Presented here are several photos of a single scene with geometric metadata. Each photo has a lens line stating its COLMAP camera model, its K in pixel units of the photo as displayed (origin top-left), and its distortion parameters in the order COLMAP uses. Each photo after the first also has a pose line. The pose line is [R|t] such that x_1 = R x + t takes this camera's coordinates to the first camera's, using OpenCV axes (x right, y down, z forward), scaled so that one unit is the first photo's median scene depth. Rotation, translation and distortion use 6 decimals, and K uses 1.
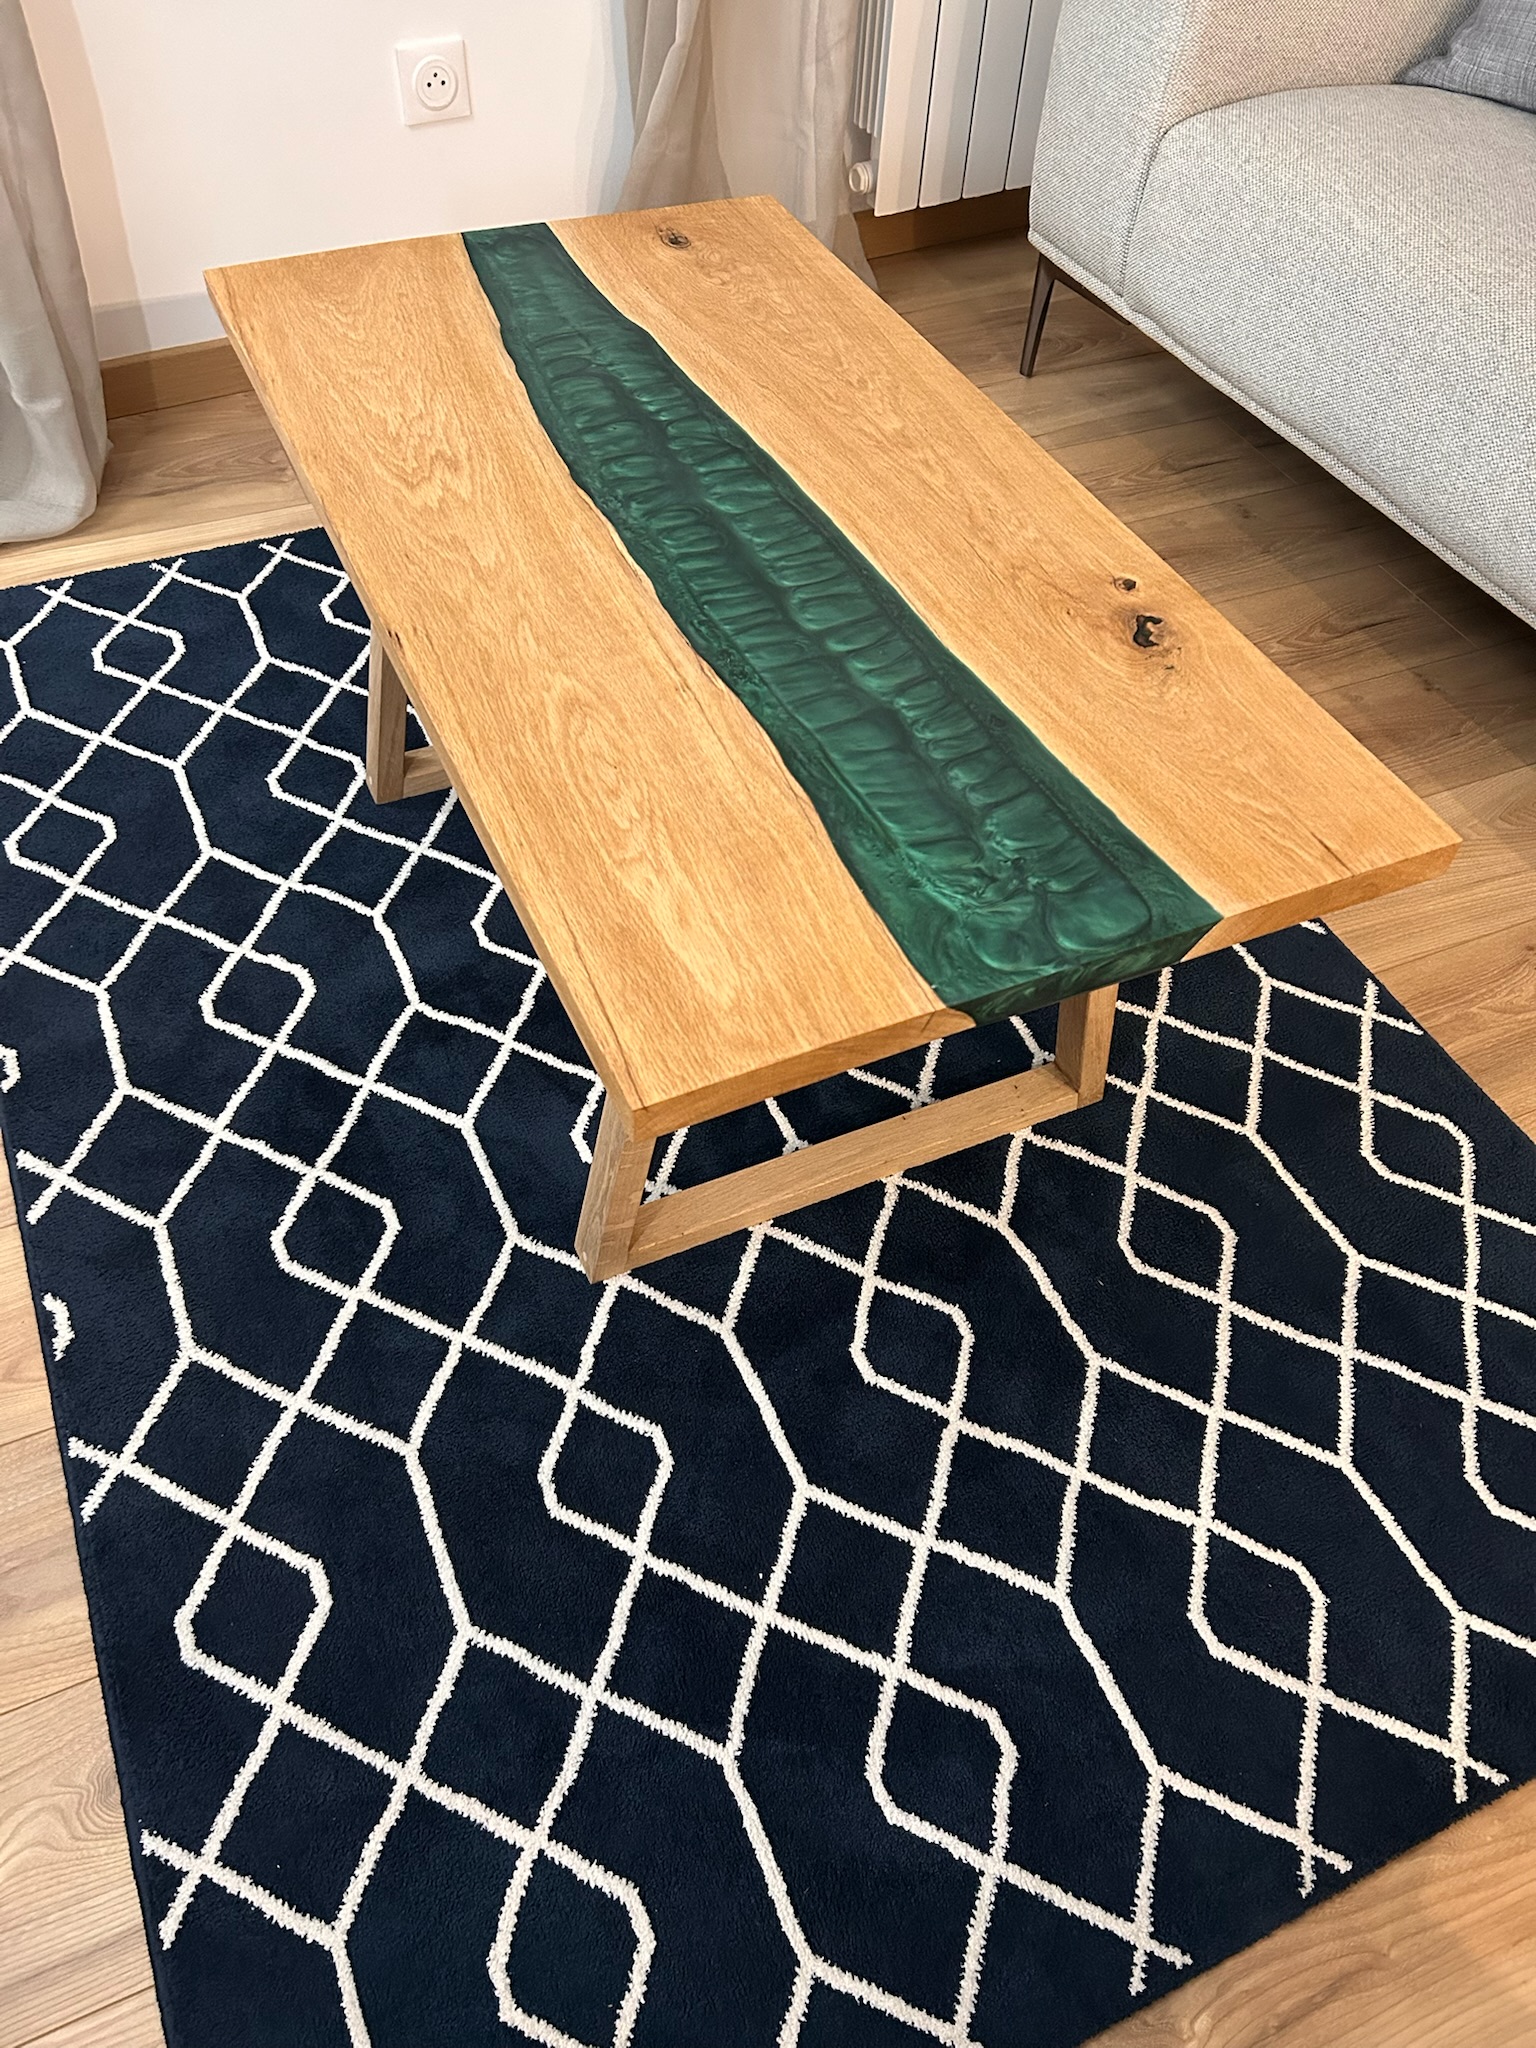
lens RADIAL K [[1534.9, 0, 768.0], [0, 1534.9, 1024.0], [0, 0, 1]] dist [0.090056, -0.145862]
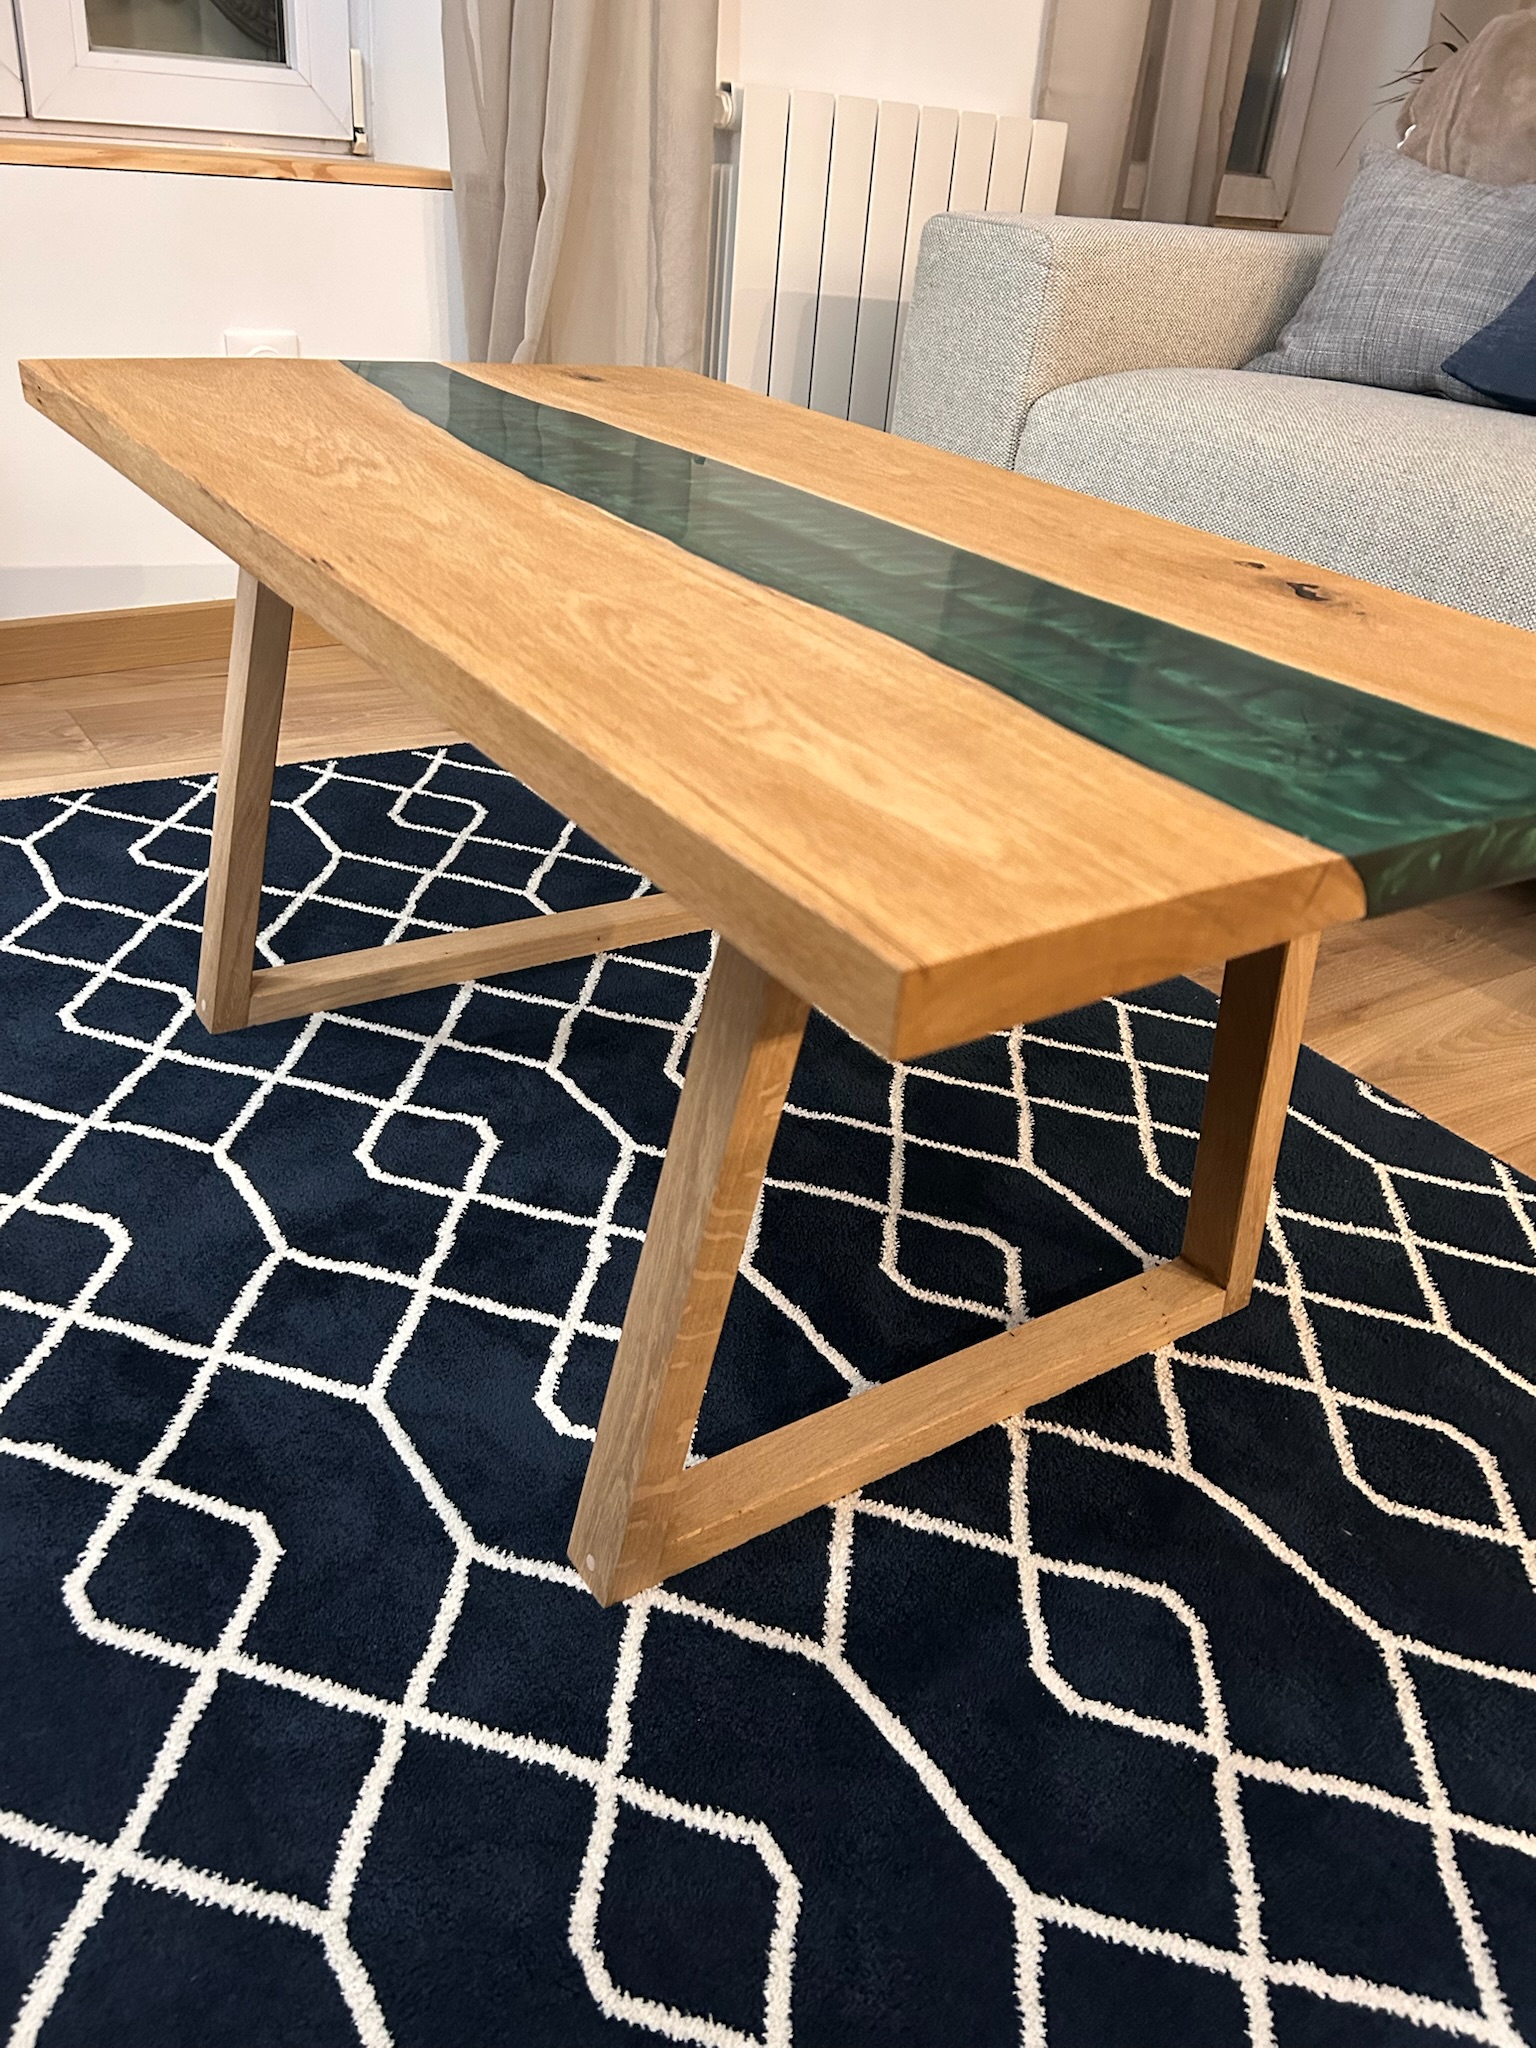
lens RADIAL K [[1550.3, 0, 768.0], [0, 1550.3, 1024.0], [0, 0, 1]] dist [0.011650, -0.001740]
pose [[0.985810, -0.048070, 0.160836, -0.135805], [0.096714, 0.945764, -0.310123, 0.143279], [-0.137206, 0.321277, 0.936993, 0.320589]]
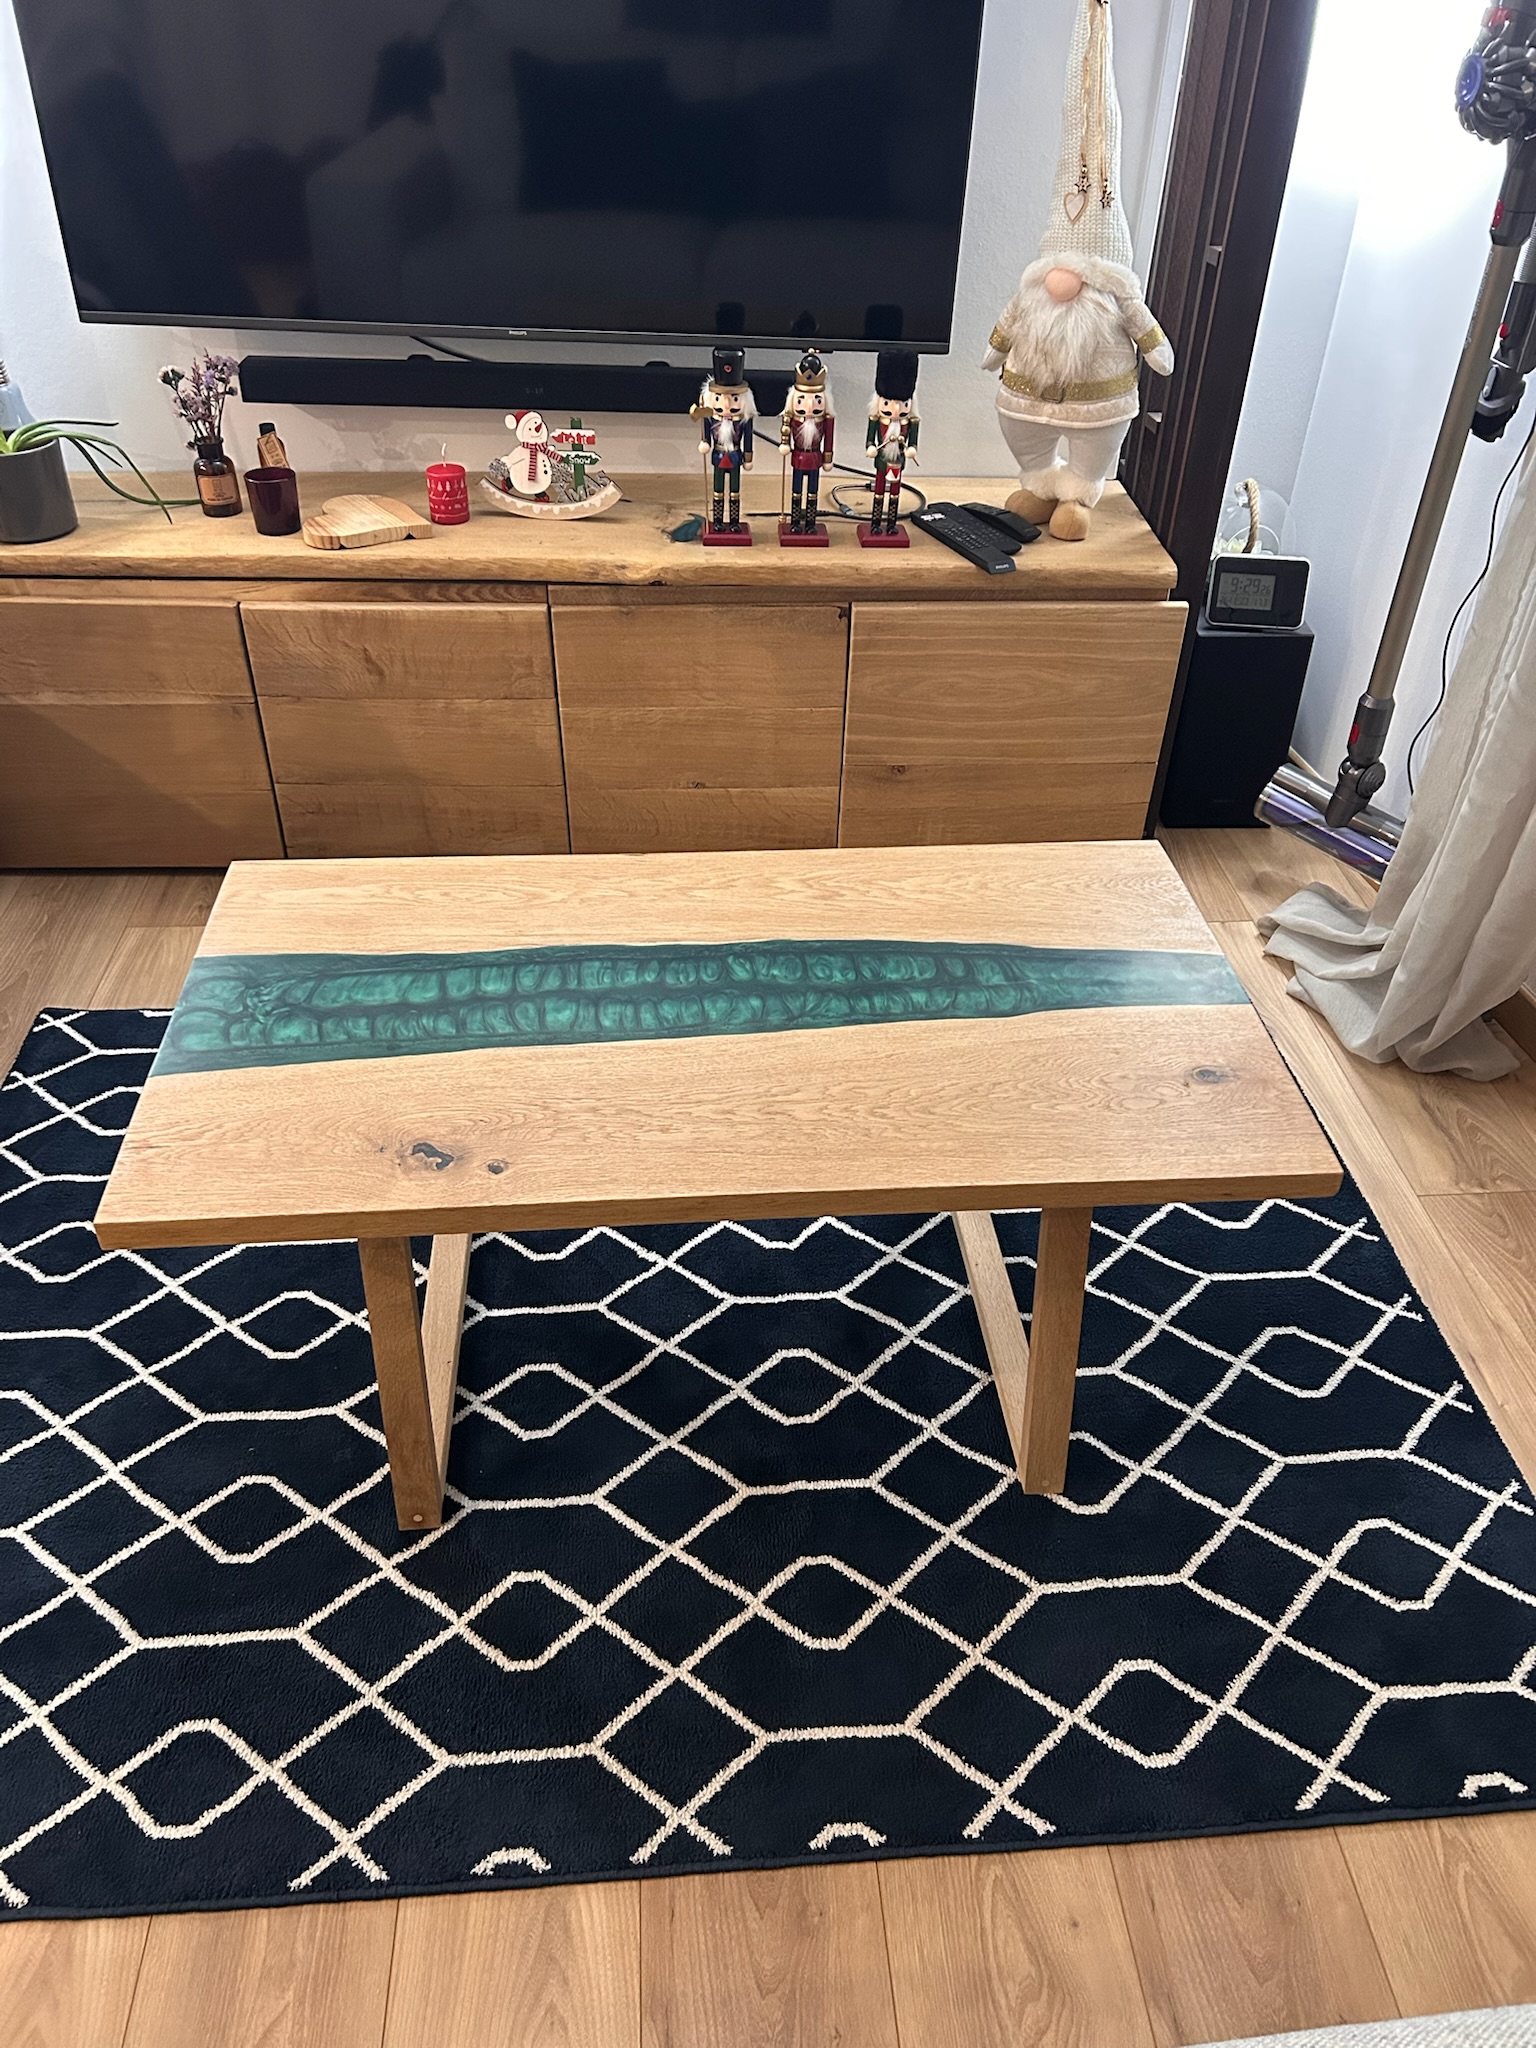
lens RADIAL K [[1569.5, 0, 768.0], [0, 1569.5, 1024.0], [0, 0, 1]] dist [0.002714, 0.048730]
pose [[-0.353153, 0.500156, -0.790650, 0.903282], [-0.727211, 0.384935, 0.568322, -0.994352], [0.588598, 0.775674, 0.227778, 0.688430]]
